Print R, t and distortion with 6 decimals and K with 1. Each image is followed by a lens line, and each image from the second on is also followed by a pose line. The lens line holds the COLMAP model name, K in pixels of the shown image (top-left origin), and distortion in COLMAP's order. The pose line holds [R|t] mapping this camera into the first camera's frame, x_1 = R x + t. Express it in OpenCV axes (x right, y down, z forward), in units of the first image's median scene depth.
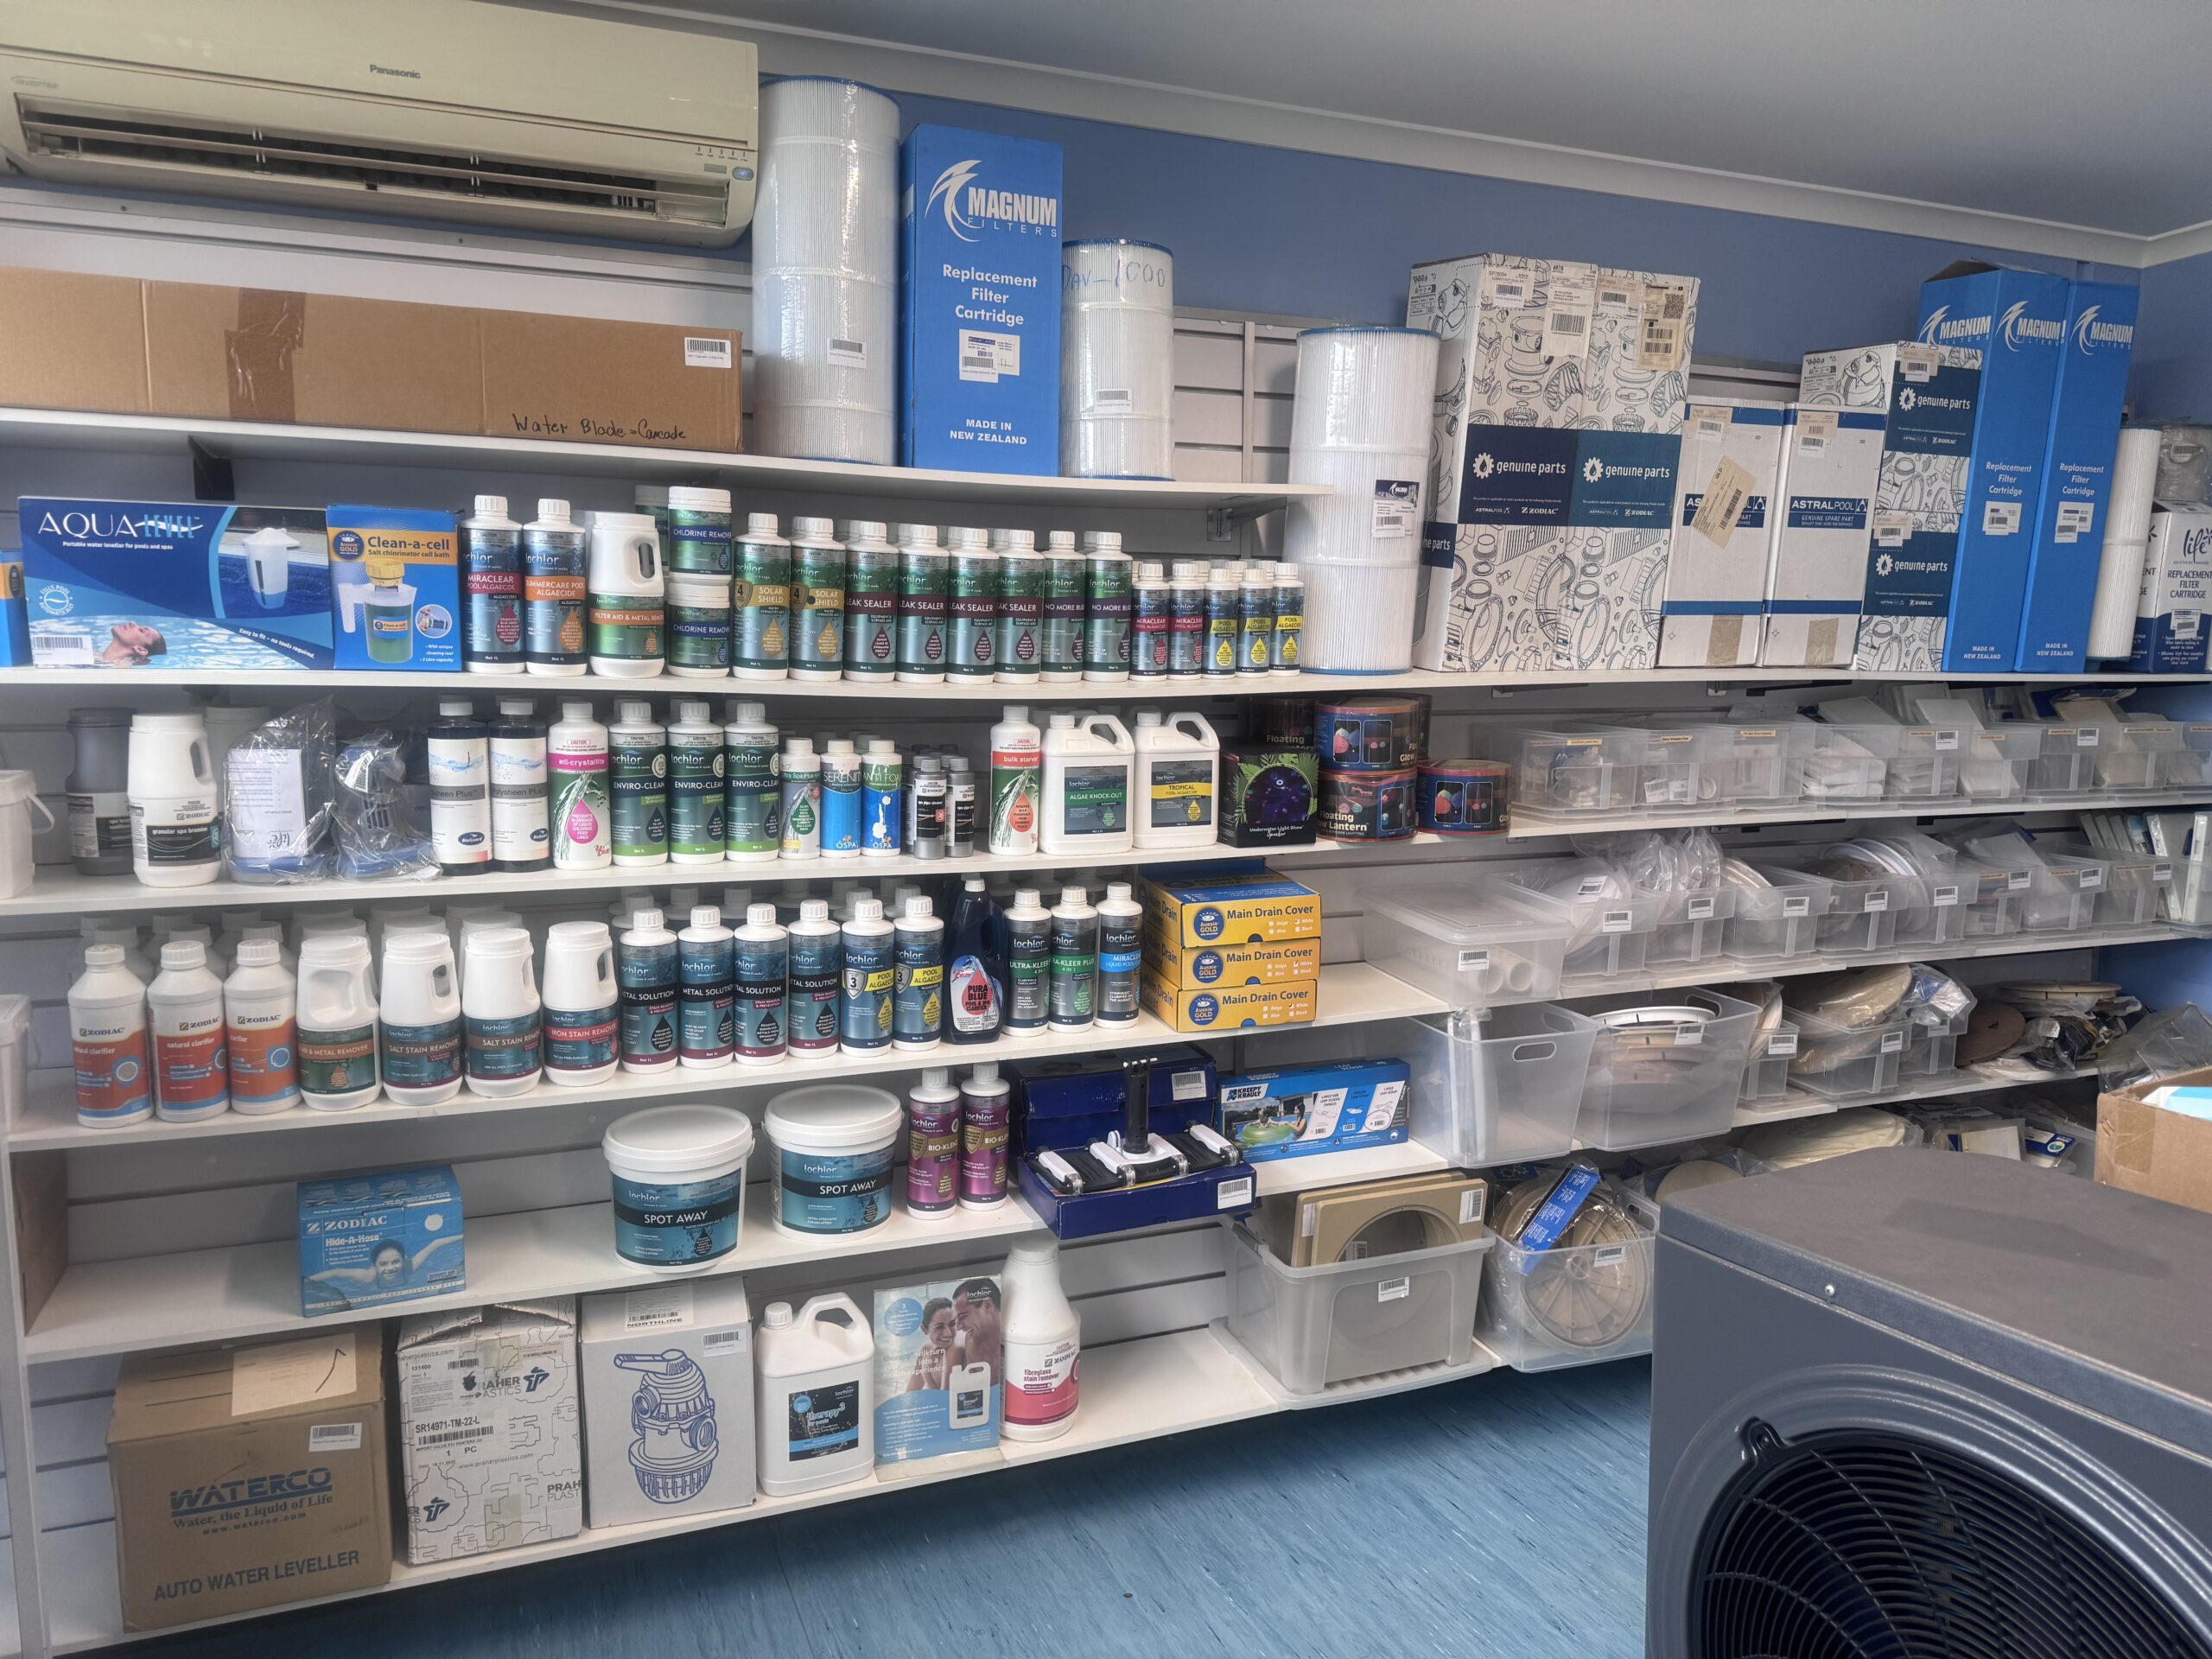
lens RADIAL K [[1661.8, 0, 1106.0], [0, 1661.8, 829.5], [0, 0, 1]] dist [0.096149, -0.175338]
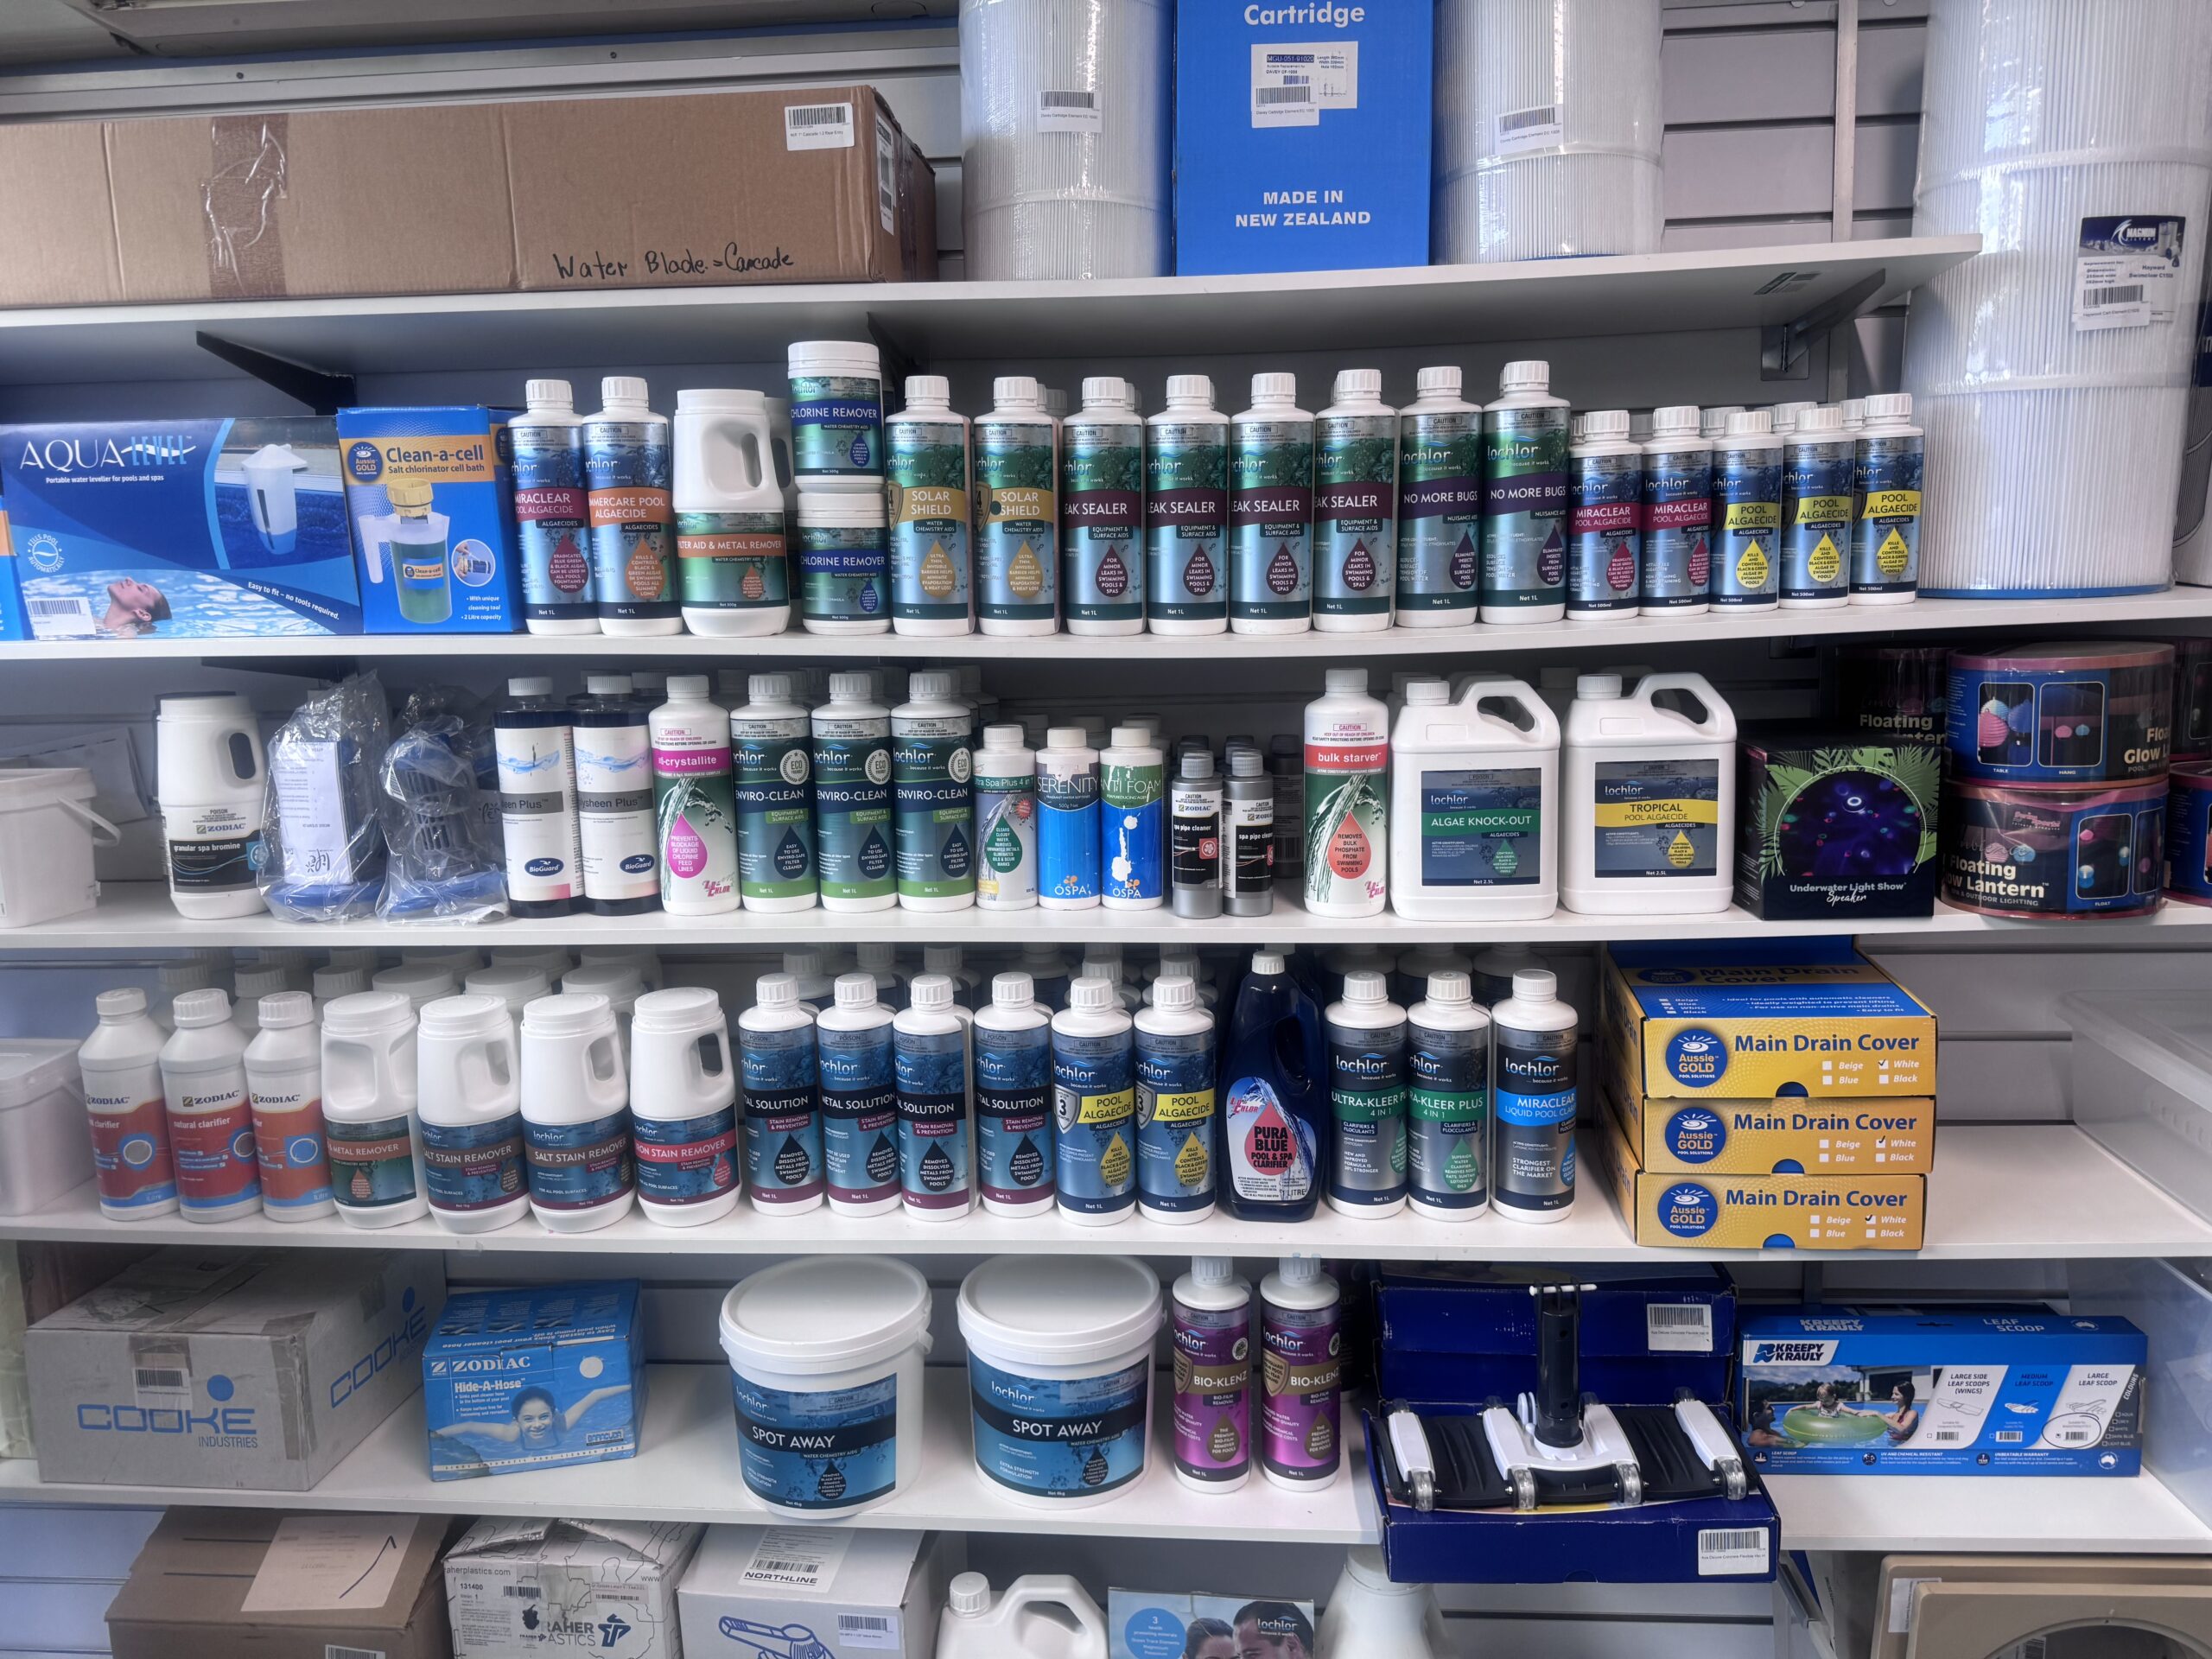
lens RADIAL K [[1559.9, 0, 1106.0], [0, 1559.9, 829.5], [0, 0, 1]] dist [0.065198, -0.097789]
pose [[0.887830, 0.023220, -0.459585, 0.133660], [-0.021830, 0.999727, 0.008339, -0.019672], [0.459653, 0.002629, 0.888095, 0.473985]]
